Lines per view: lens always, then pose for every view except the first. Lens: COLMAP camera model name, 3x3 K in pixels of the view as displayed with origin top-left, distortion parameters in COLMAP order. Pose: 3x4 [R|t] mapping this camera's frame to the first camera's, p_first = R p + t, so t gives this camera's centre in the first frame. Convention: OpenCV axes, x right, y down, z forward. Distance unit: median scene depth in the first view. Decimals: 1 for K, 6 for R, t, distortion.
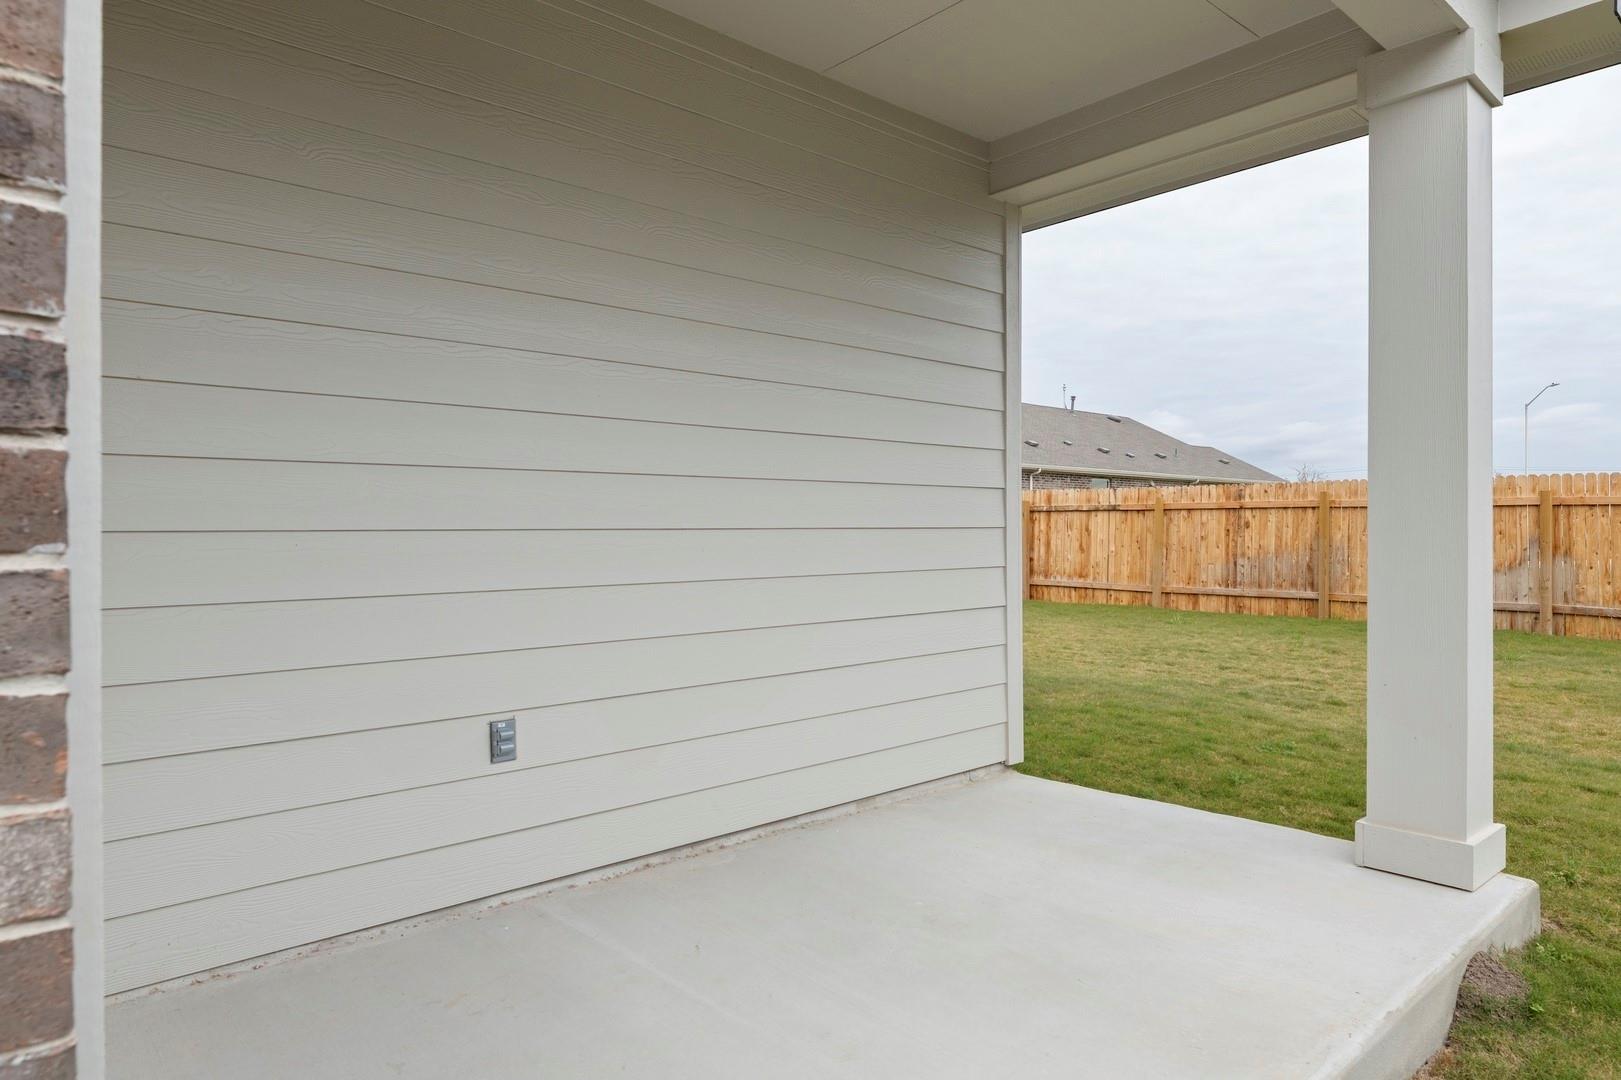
lens RADIAL K [[975.4, 0, 809.2], [0, 975.4, 534.4], [0, 0, 1]] dist [0.004266, 0.000376]
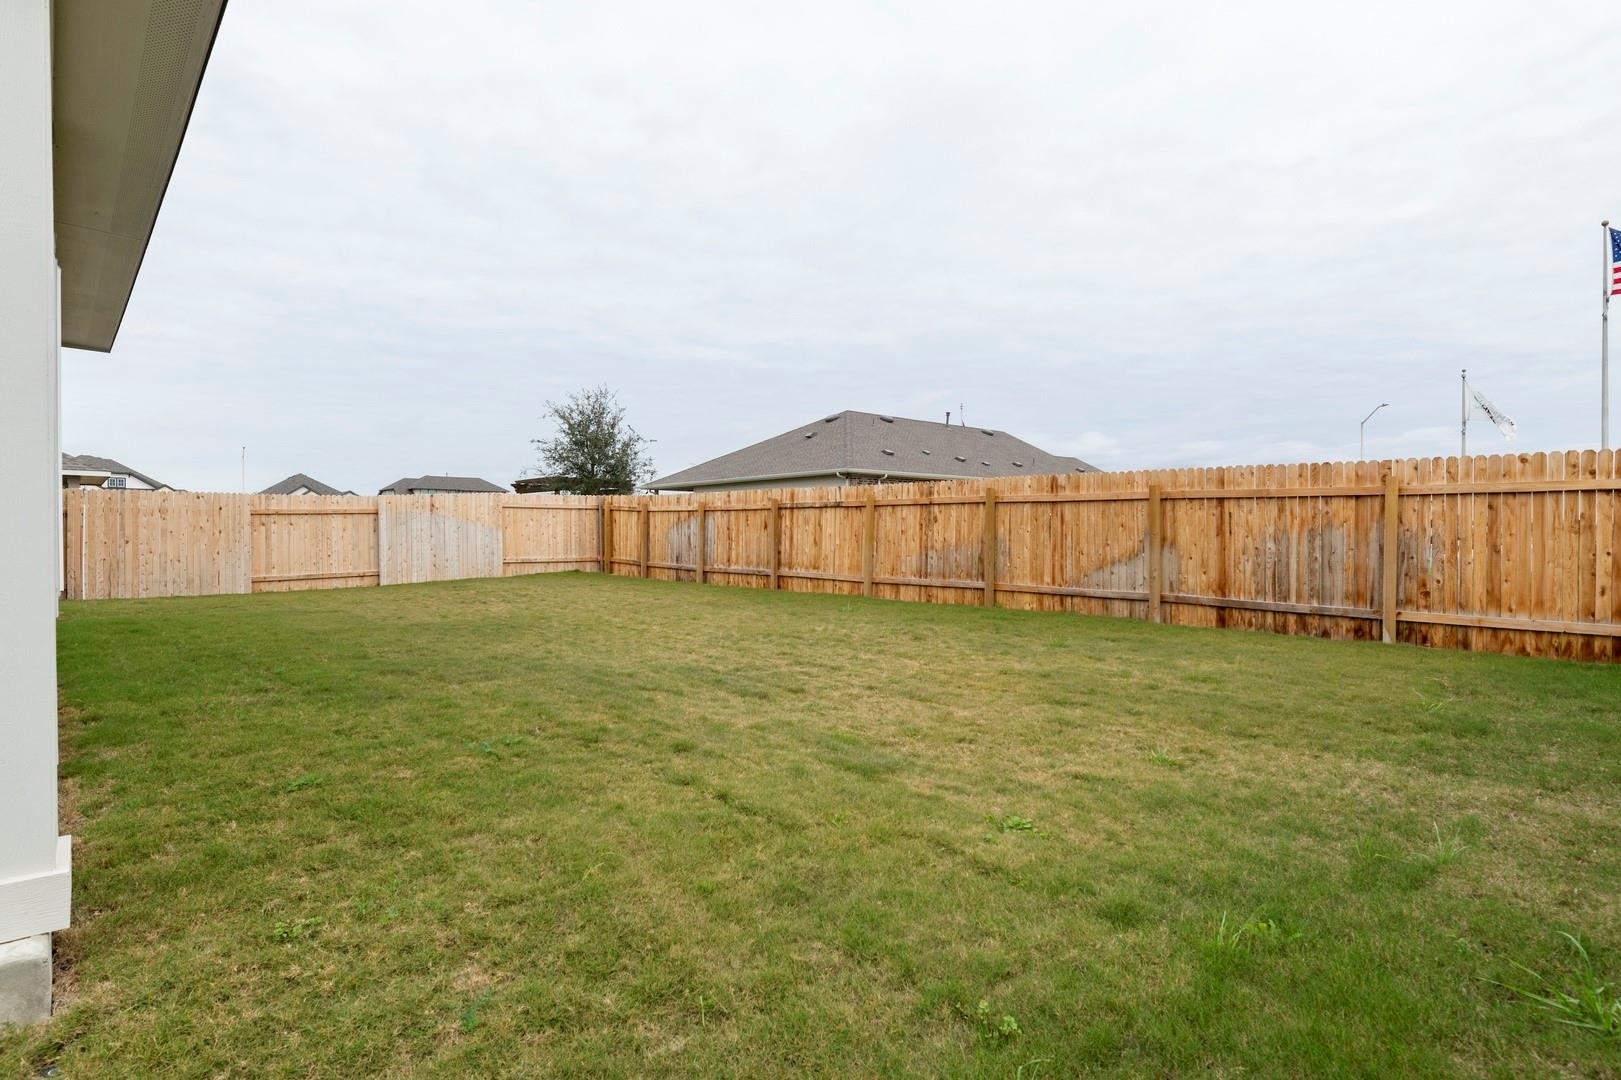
lens RADIAL K [[835.2, 0, 808.8], [0, 835.2, 539.9], [0, 0, 1]] dist [-0.000052, 0.000151]
pose [[0.999990, 0.002418, 0.003781, 0.297666], [-0.002434, 0.999989, 0.004130, 0.008965], [-0.003771, -0.004139, 0.999984, 0.081051]]
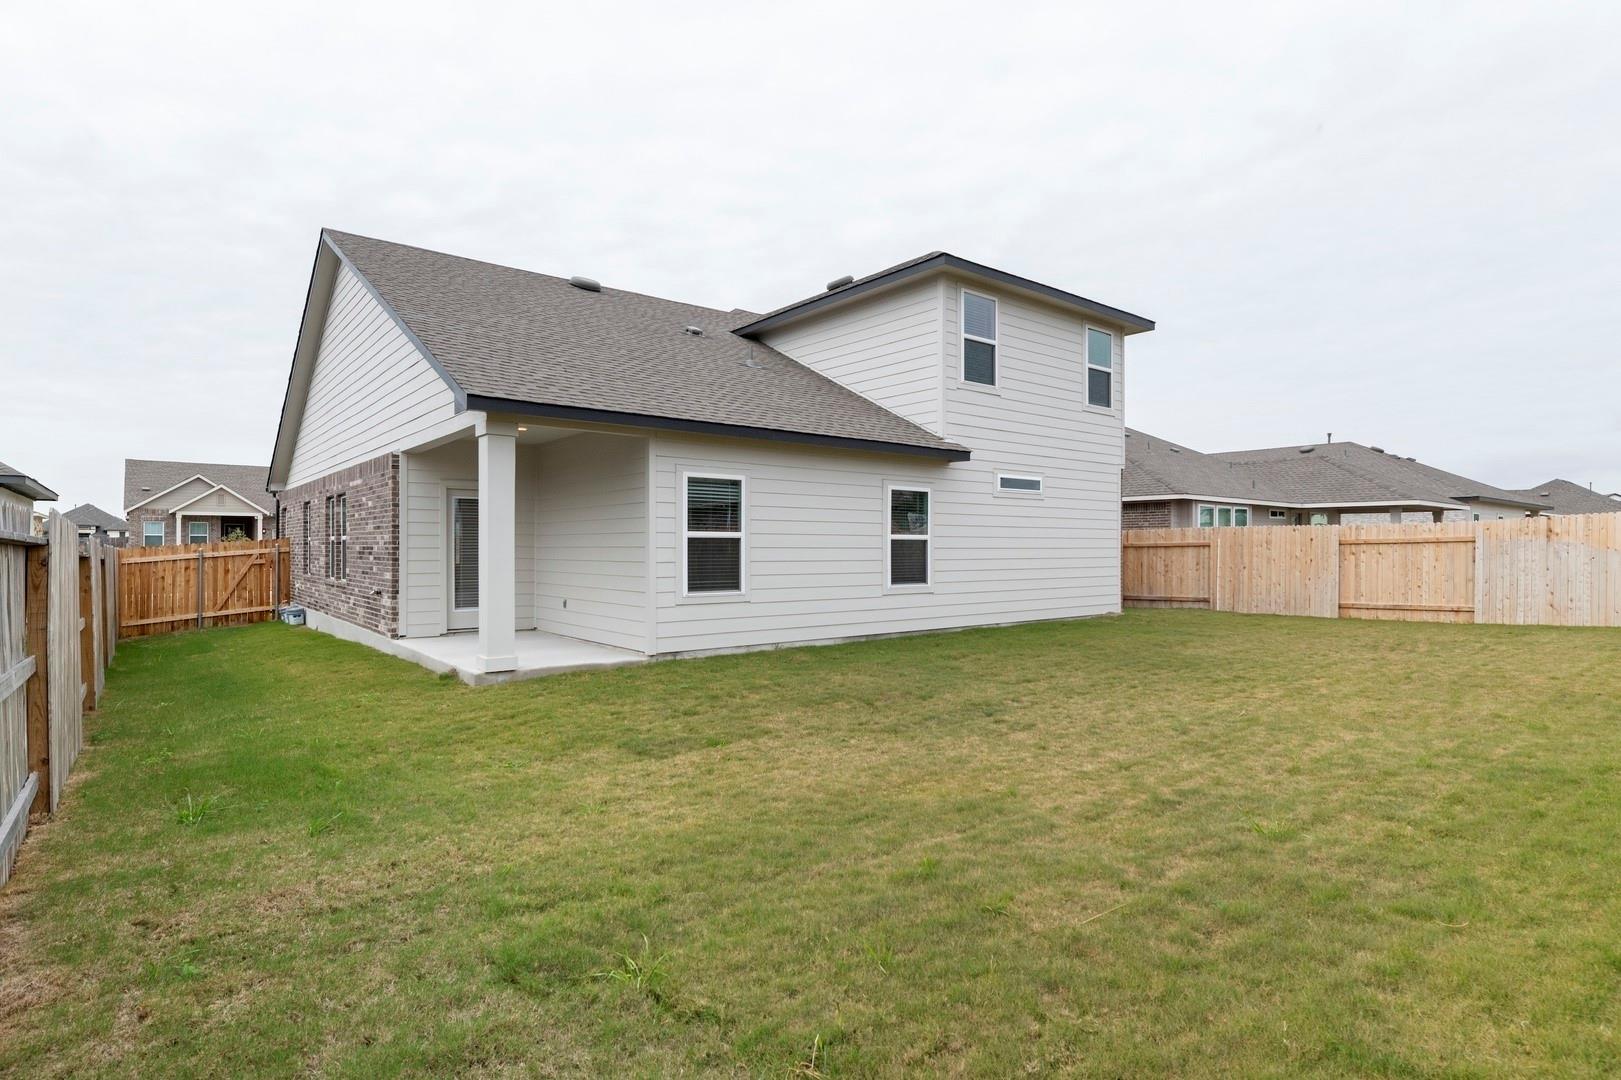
lens RADIAL K [[835.2, 0, 810.2], [0, 835.2, 545.6], [0, 0, 1]] dist [-0.000052, 0.000151]
pose [[-0.048156, 0.002984, -0.998835, 1.015641], [-0.004448, 0.999985, 0.003202, -0.029579], [0.998830, 0.004597, -0.048142, 0.692214]]
